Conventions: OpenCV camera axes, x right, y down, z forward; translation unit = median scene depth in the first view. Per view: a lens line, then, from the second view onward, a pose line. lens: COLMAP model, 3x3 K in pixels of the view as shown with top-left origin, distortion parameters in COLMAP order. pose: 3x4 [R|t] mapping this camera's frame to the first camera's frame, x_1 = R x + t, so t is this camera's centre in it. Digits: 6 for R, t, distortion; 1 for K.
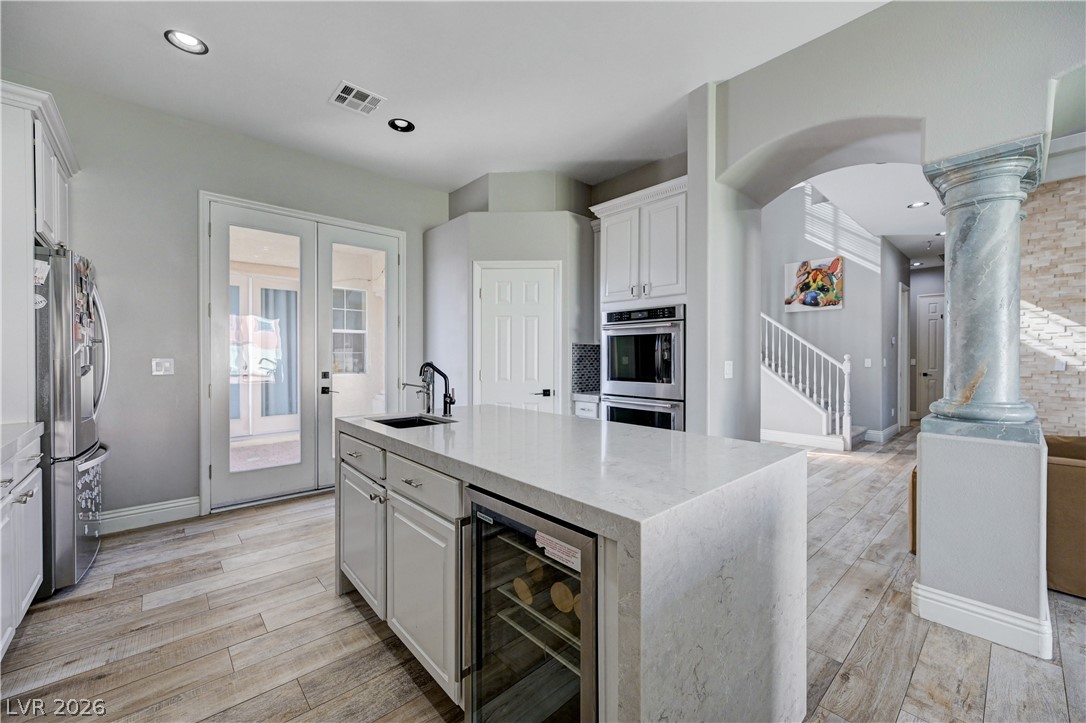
lens RADIAL K [[434.3, 0, 540.8], [0, 434.3, 360.4], [0, 0, 1]] dist [0.002672, -0.000516]
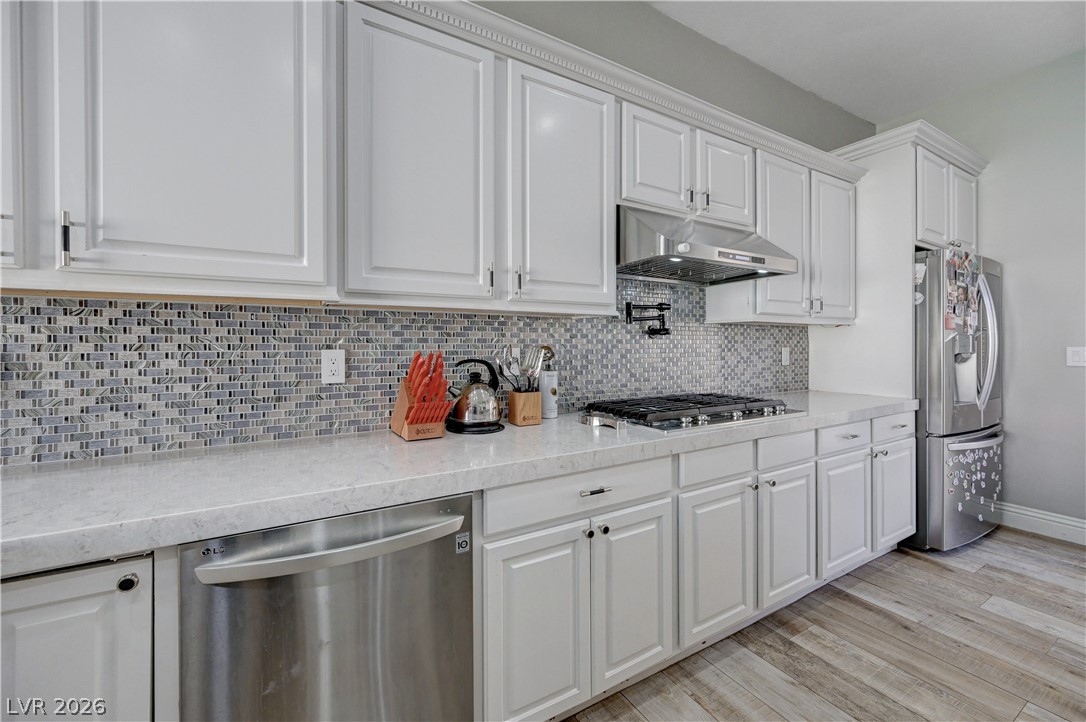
lens RADIAL K [[444.4, 0, 549.4], [0, 444.4, 344.3], [0, 0, 1]] dist [-0.001751, -0.000258]
pose [[-0.188910, -0.001001, -0.981994, 0.172442], [-0.010178, 0.999948, 0.000938, 0.000624], [0.981942, 0.010172, -0.188911, 0.177766]]
